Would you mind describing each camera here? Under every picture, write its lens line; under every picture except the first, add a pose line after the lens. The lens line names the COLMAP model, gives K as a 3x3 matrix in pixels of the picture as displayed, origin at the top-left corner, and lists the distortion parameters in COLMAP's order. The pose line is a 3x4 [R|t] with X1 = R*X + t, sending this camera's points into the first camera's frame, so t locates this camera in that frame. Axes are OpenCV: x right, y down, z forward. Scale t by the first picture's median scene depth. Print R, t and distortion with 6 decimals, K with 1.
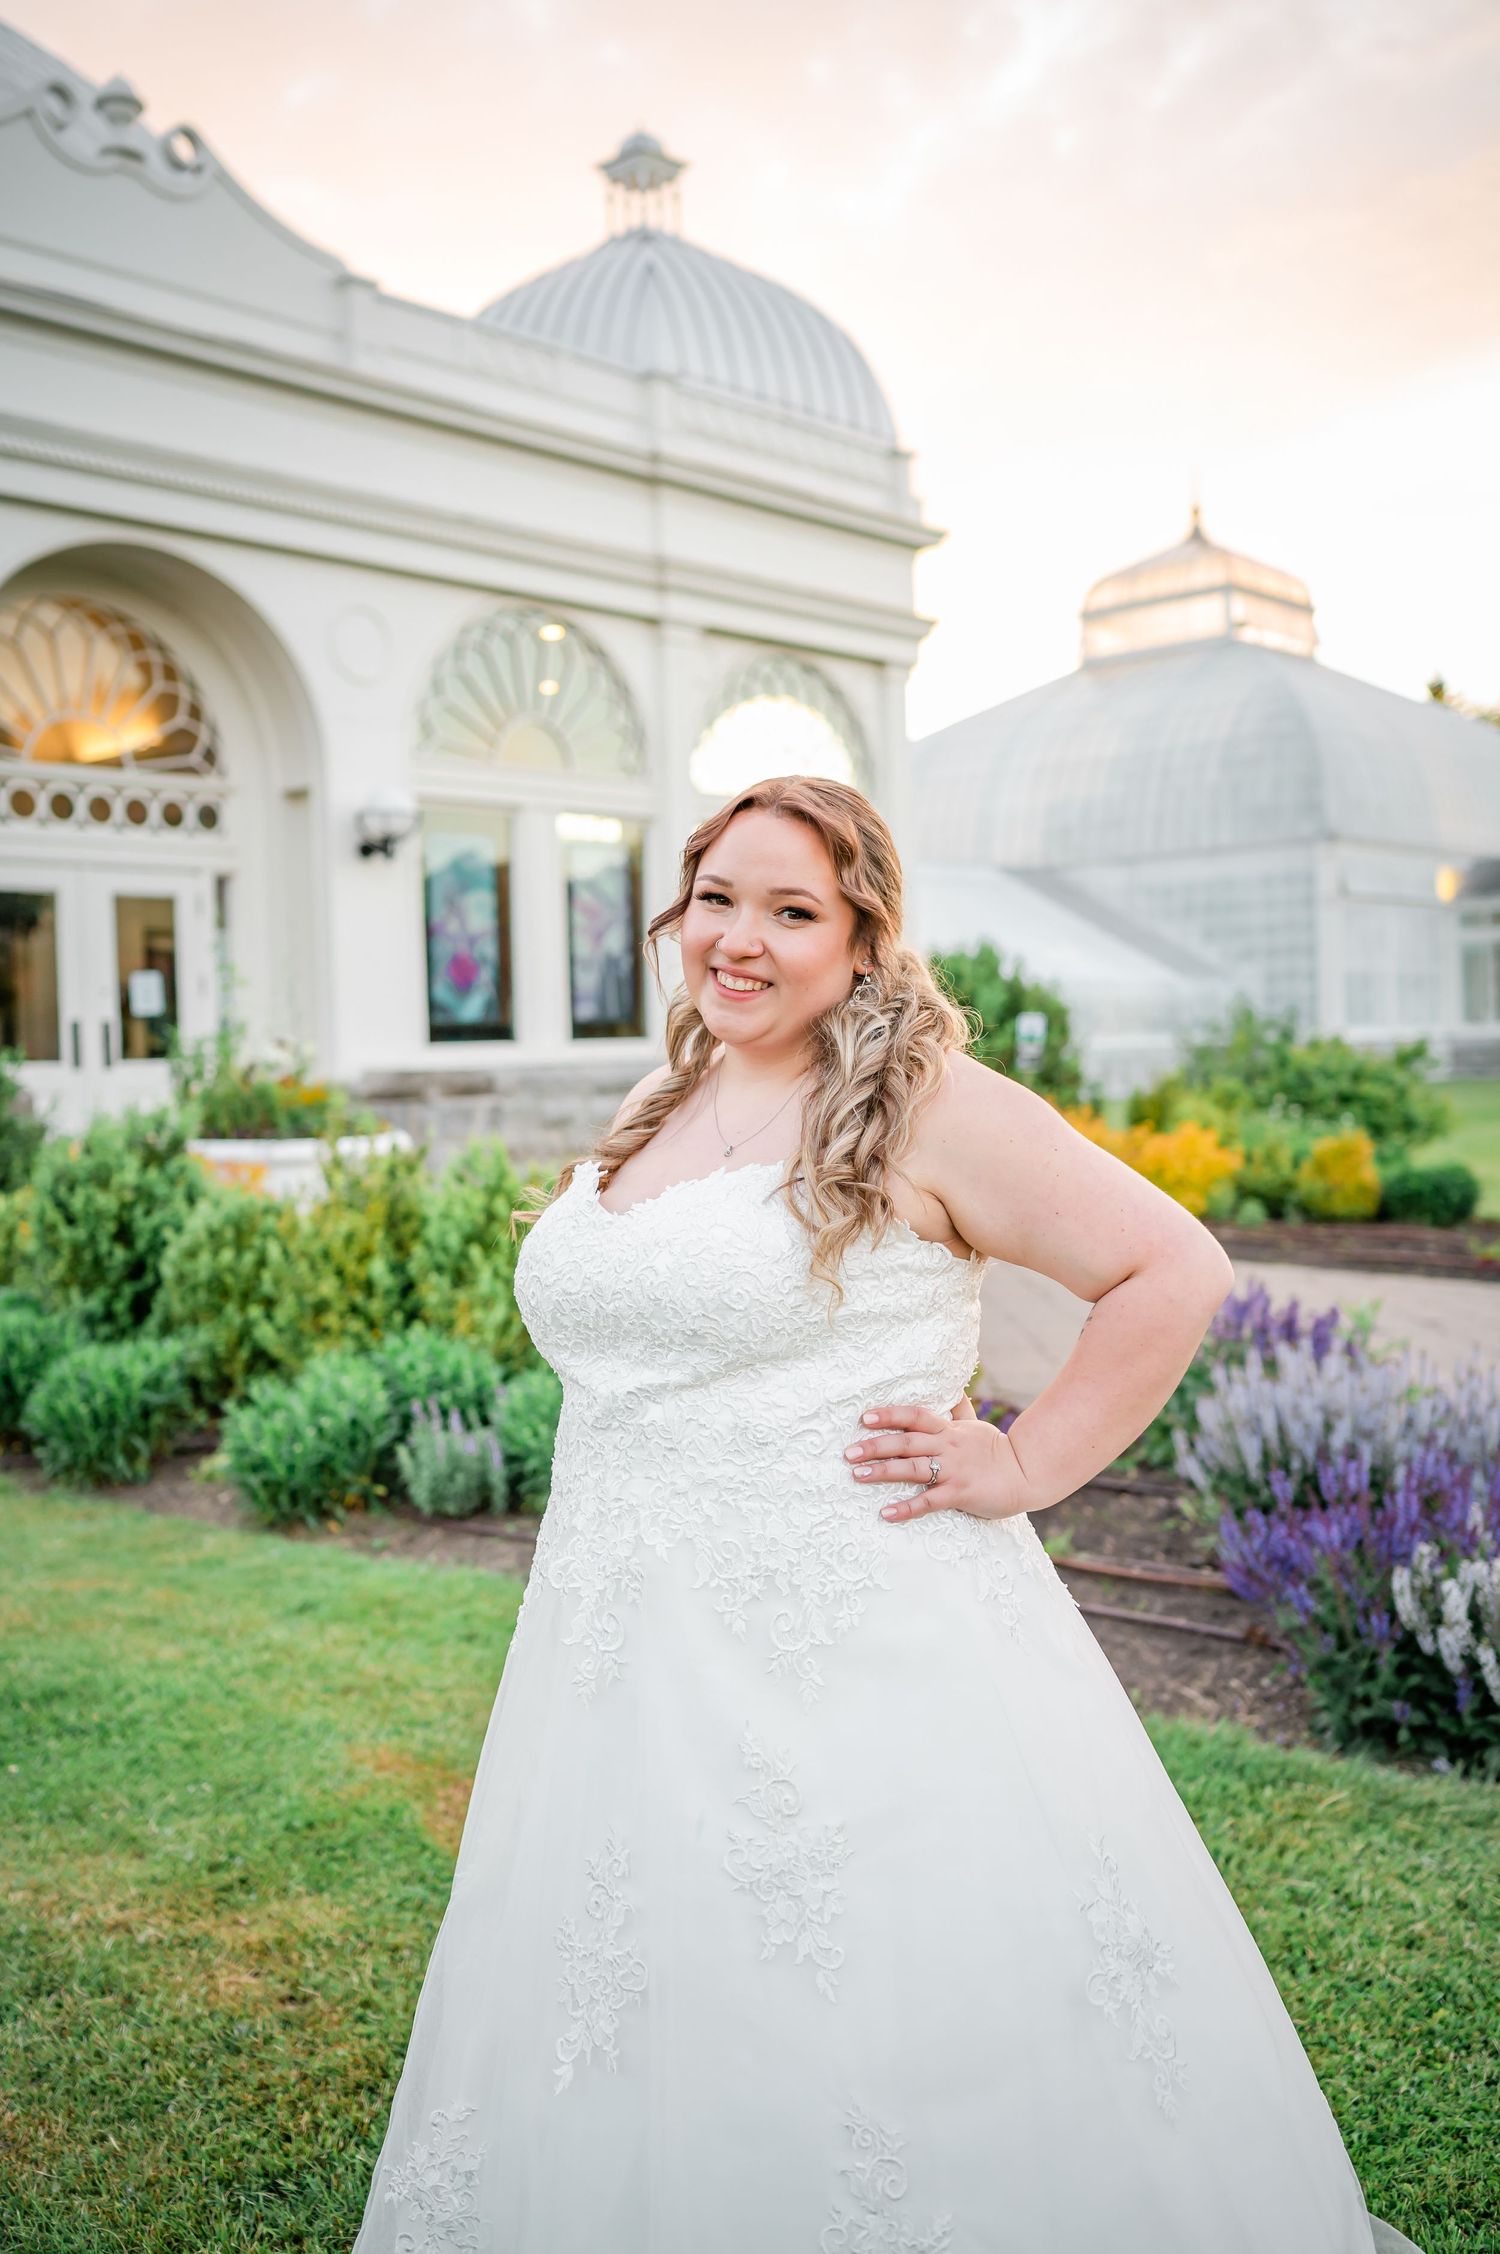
lens RADIAL K [[2130.6, 0, 754.3], [0, 2130.6, 1123.7], [0, 0, 1]] dist [0.000456, 0.014322]
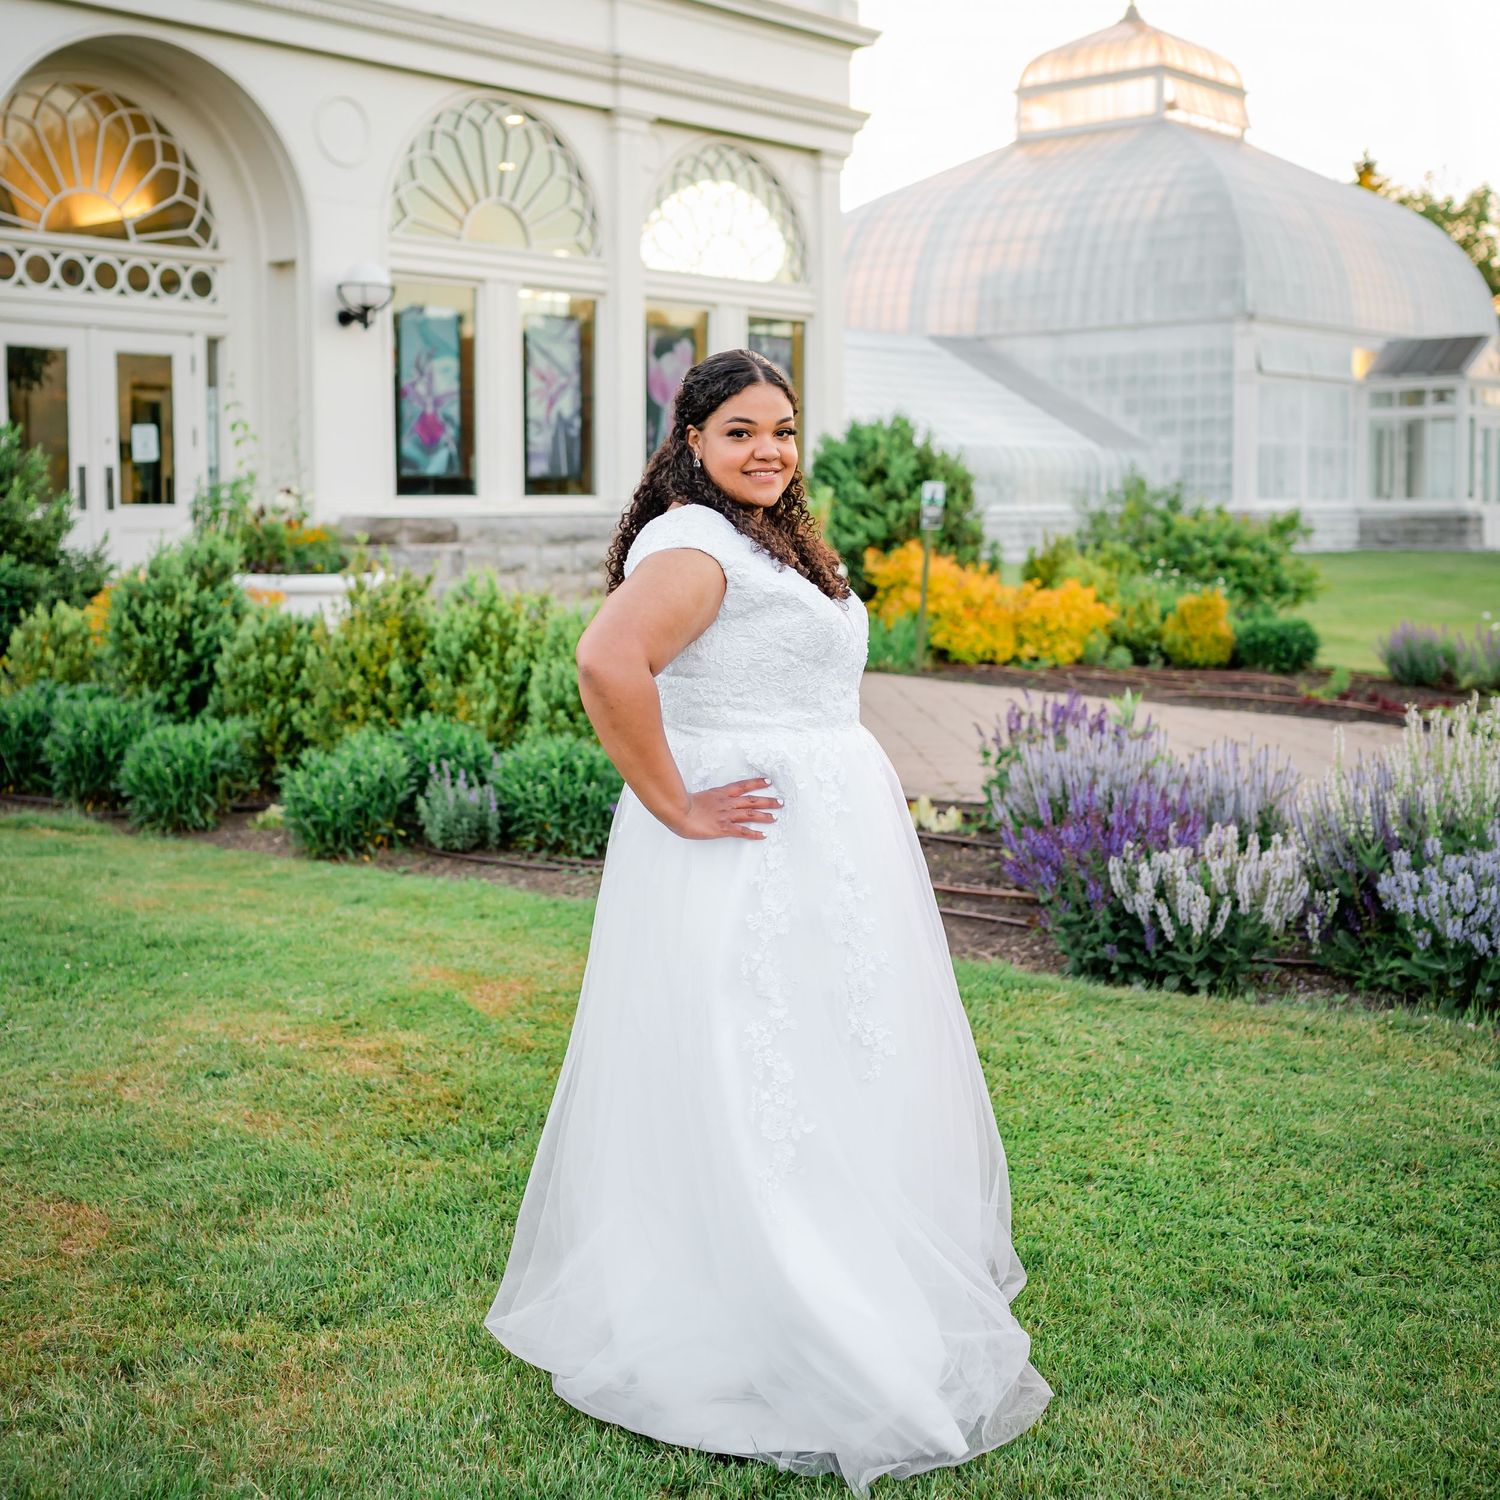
lens RADIAL K [[2156.6, 0, 727.8], [0, 2156.6, 642.1], [0, 0, 1]] dist [0.018115, -0.012991]
pose [[0.999584, 0.022030, 0.018630, -0.001061], [-0.022523, 0.999390, 0.026685, 0.012447], [-0.018031, -0.027094, 0.999470, -0.295057]]
